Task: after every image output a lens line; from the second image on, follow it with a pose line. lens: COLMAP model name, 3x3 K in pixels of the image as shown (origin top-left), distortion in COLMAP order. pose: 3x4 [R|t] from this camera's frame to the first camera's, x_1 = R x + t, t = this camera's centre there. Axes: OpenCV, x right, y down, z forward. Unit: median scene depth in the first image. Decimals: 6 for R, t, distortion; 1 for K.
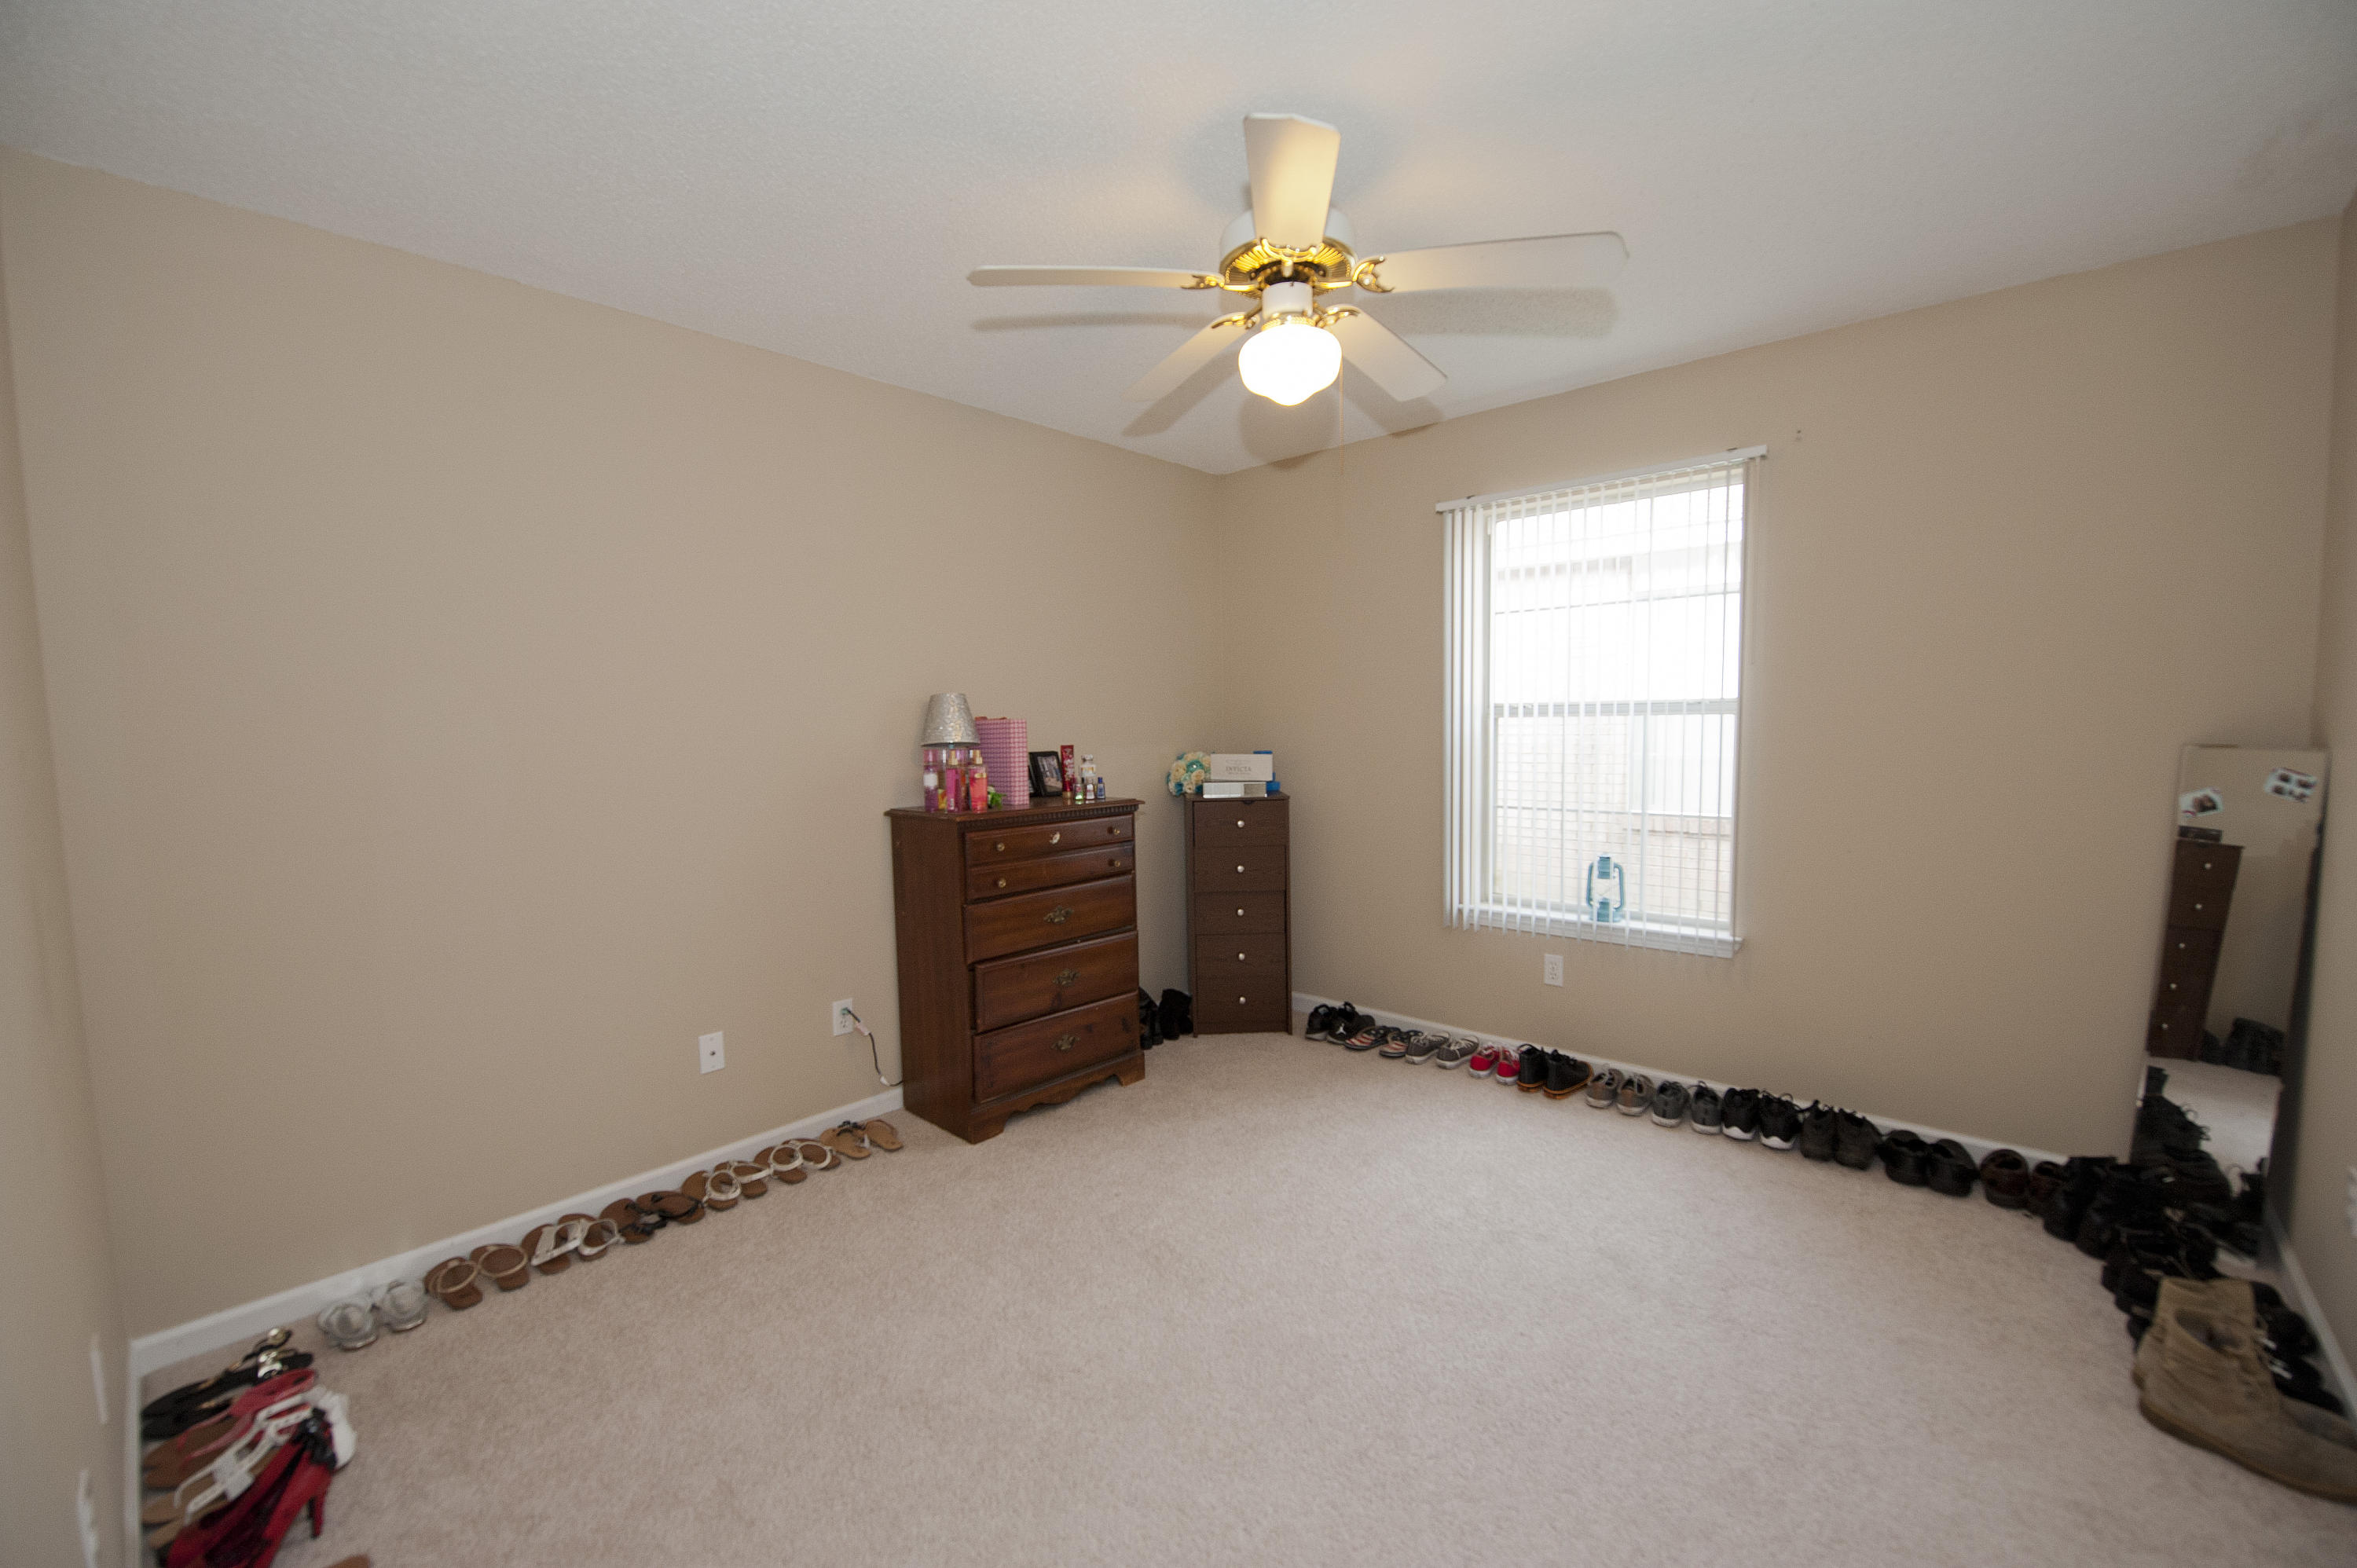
lens RADIAL K [[946.1, 0, 1185.4], [0, 946.1, 796.9], [0, 0, 1]] dist [-0.011925, -0.003154]
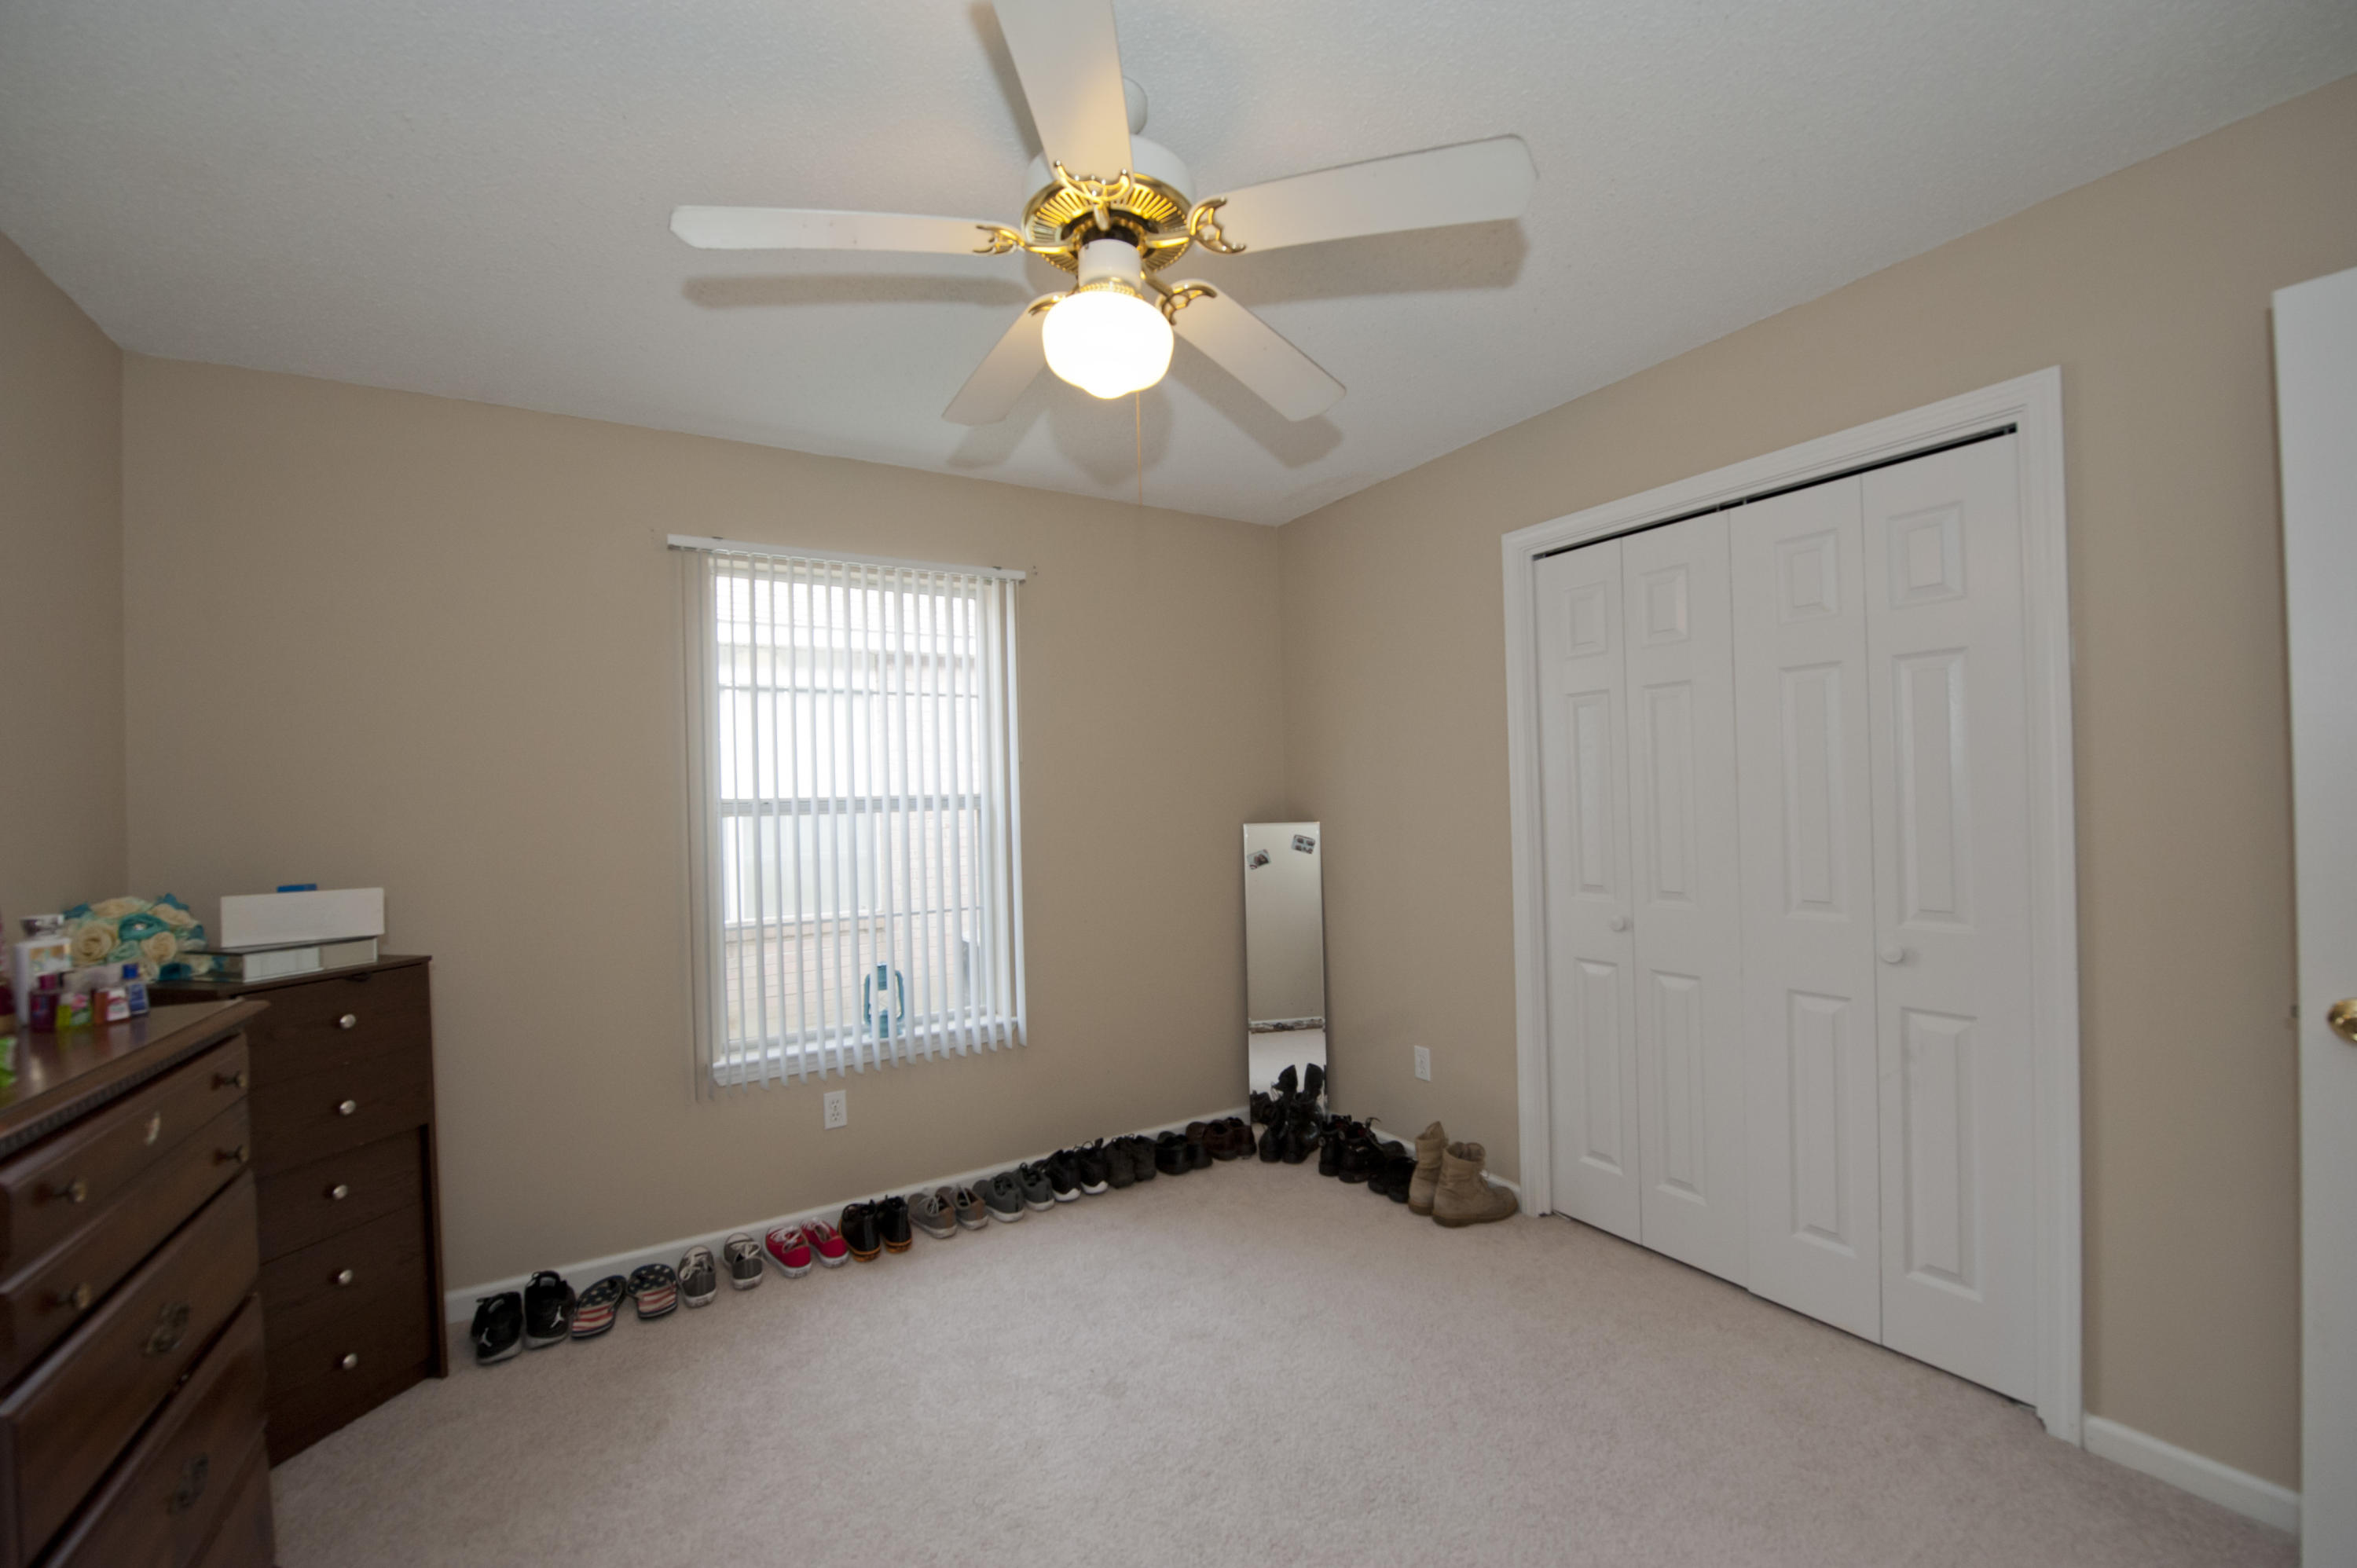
lens RADIAL K [[931.7, 0, 1178.7], [0, 931.7, 808.8], [0, 0, 1]] dist [-0.000265, -0.014658]
pose [[0.293263, 0.004020, 0.956023, -0.336696], [0.104965, 0.993810, -0.036377, -0.024922], [-0.950252, 0.111017, 0.291026, 0.442761]]
